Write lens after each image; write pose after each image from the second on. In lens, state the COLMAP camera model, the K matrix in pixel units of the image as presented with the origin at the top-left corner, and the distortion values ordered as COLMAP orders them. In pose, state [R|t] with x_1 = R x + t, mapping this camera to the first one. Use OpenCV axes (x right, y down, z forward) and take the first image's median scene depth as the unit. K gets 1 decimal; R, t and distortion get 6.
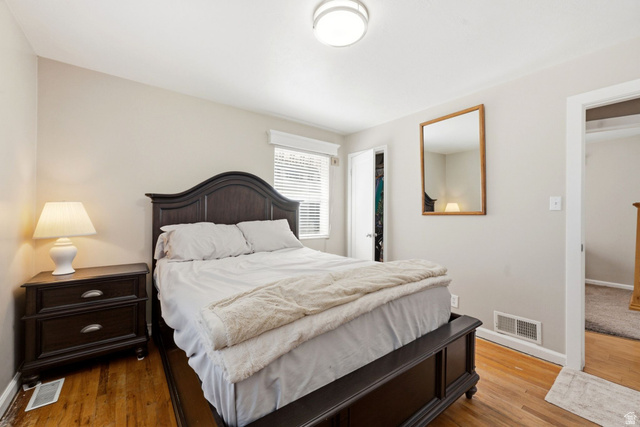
lens RADIAL K [[255.0, 0, 320.8], [0, 255.0, 215.2], [0, 0, 1]] dist [0.000311, -0.000001]
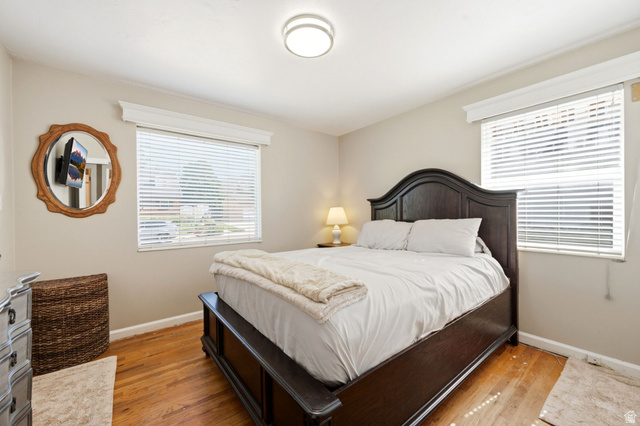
lens RADIAL K [[255.0, 0, 320.8], [0, 255.0, 214.7], [0, 0, 1]] dist [0.000311, -0.000001]
pose [[0.013781, -0.003380, -0.999899, 0.628975], [0.002667, 0.999991, -0.003344, 0.007482], [0.999901, -0.002621, 0.013790, 0.555652]]
